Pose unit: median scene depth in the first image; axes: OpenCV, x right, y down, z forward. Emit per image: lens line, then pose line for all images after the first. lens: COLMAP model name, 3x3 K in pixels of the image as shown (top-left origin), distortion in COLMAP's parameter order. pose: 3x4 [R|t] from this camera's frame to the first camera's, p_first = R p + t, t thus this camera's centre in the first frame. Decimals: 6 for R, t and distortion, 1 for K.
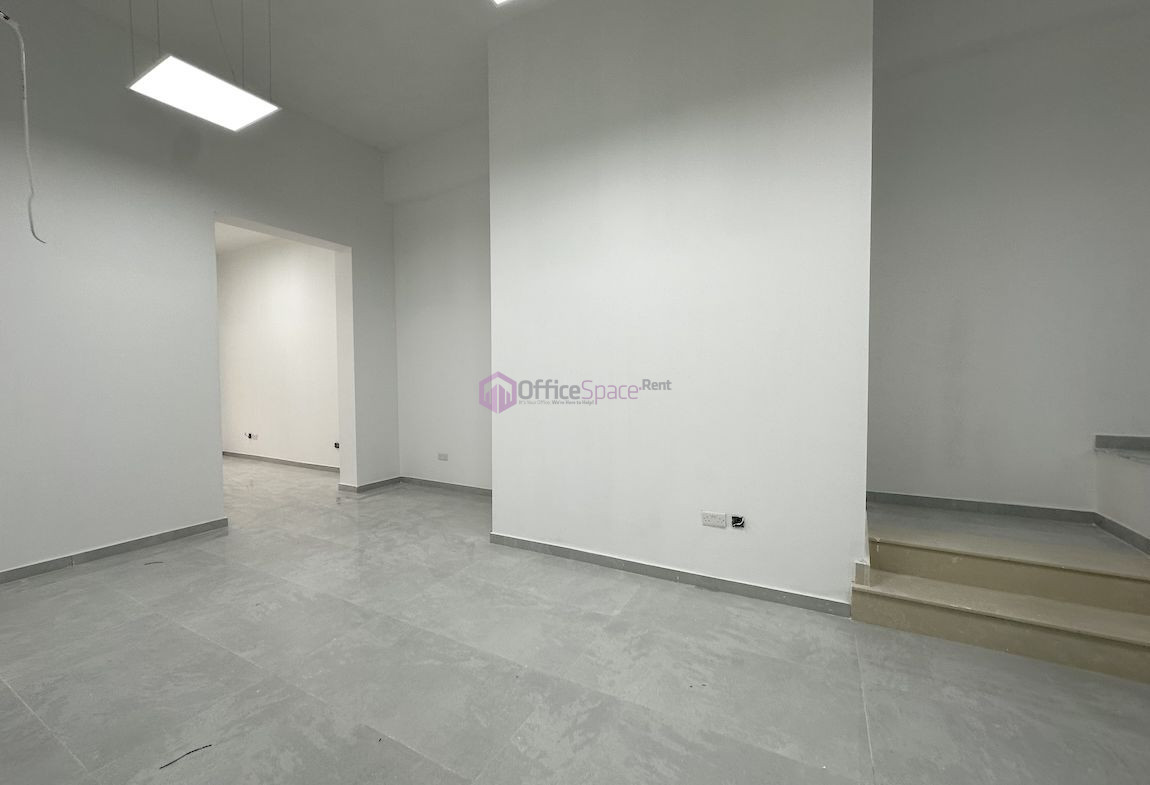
lens RADIAL K [[458.0, 0, 575.0], [0, 458.0, 392.5], [0, 0, 1]] dist [-0.001857, -0.000042]
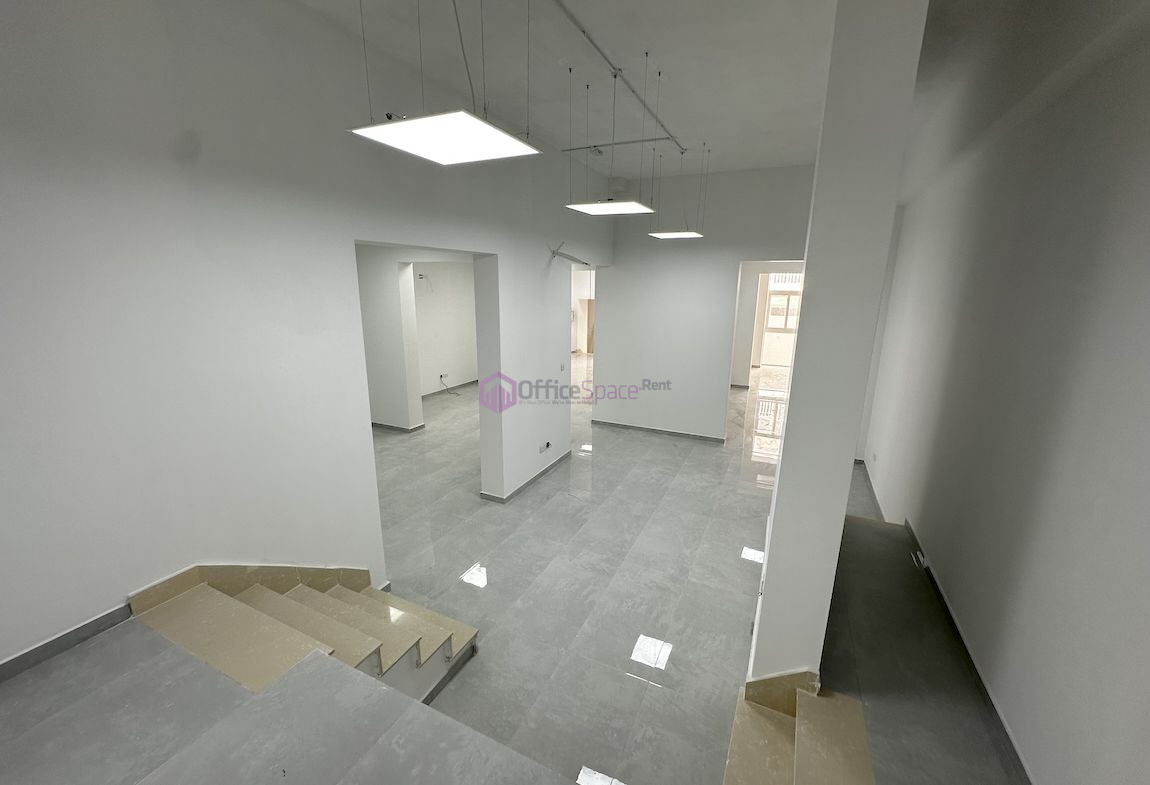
lens RADIAL K [[458.0, 0, 575.0], [0, 458.0, 392.5], [0, 0, 1]] dist [-0.001857, -0.000042]
pose [[0.050713, 0.242807, -0.968748, 1.287467], [-0.048199, 0.969461, 0.240463, -0.435259], [0.997550, 0.034498, 0.060868, 0.454485]]
